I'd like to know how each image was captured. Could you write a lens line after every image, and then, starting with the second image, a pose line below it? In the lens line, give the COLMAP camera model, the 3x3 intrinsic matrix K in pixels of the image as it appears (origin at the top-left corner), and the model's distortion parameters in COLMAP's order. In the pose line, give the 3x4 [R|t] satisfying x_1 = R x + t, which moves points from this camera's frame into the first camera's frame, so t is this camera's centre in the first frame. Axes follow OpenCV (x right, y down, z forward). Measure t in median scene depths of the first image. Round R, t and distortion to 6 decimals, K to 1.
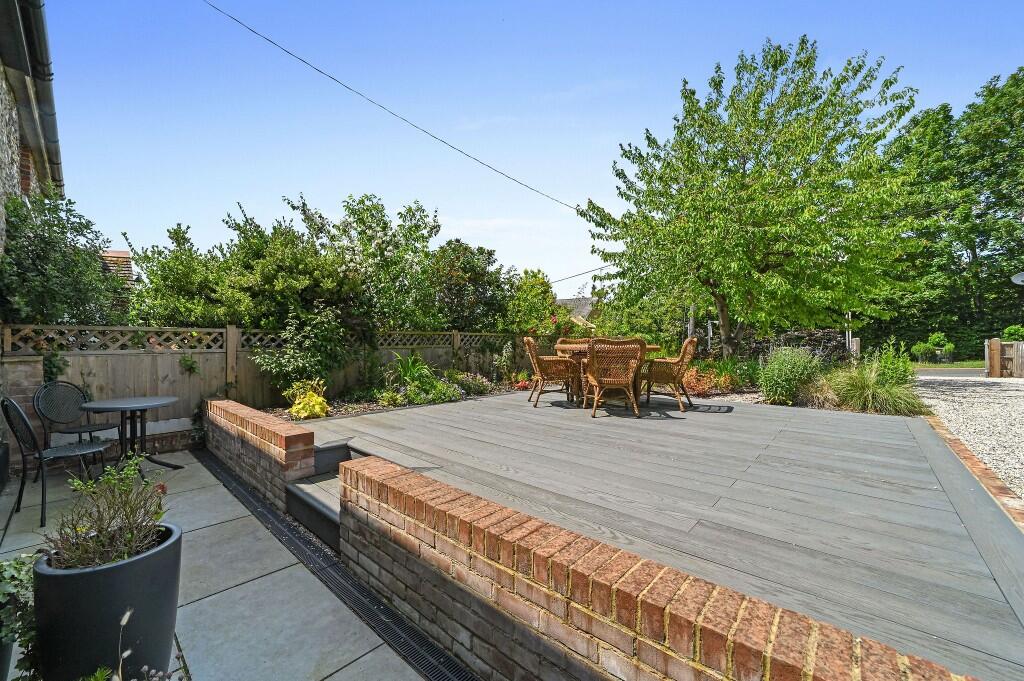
lens RADIAL K [[400.1, 0, 507.7], [0, 400.1, 338.0], [0, 0, 1]] dist [-0.006689, 0.000212]
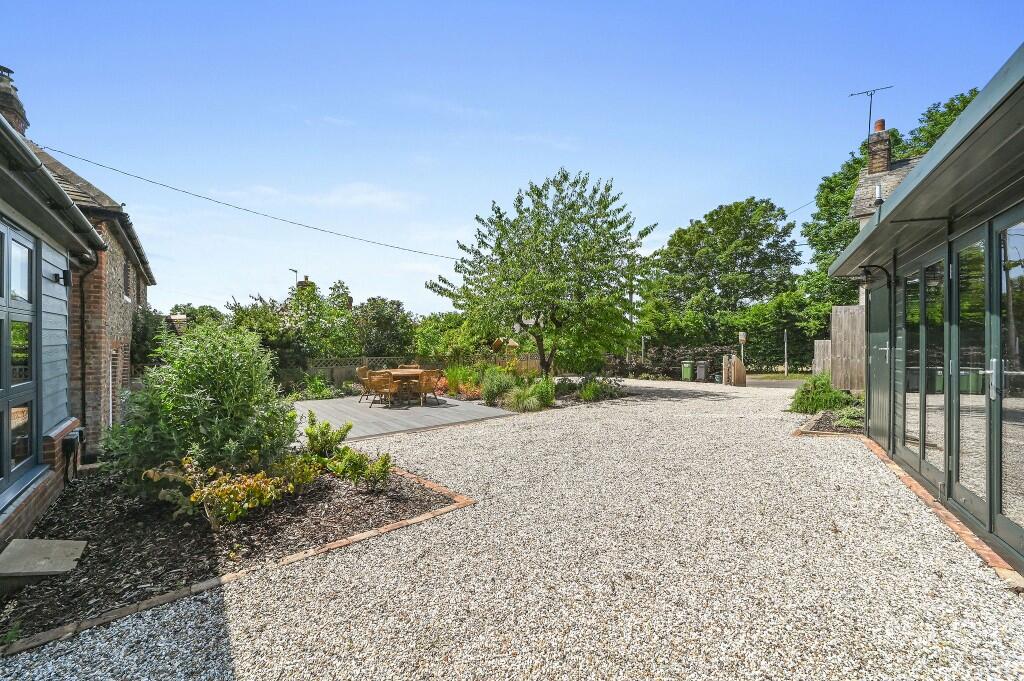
lens RADIAL K [[409.7, 0, 512.0], [0, 409.7, 340.5], [0, 0, 1]] dist [-0.000646, 0.000001]
pose [[0.990218, -0.004290, -0.139466, 0.744146], [0.004631, 0.999987, 0.002121, -0.091001], [0.139455, -0.002746, 0.990225, -0.619968]]
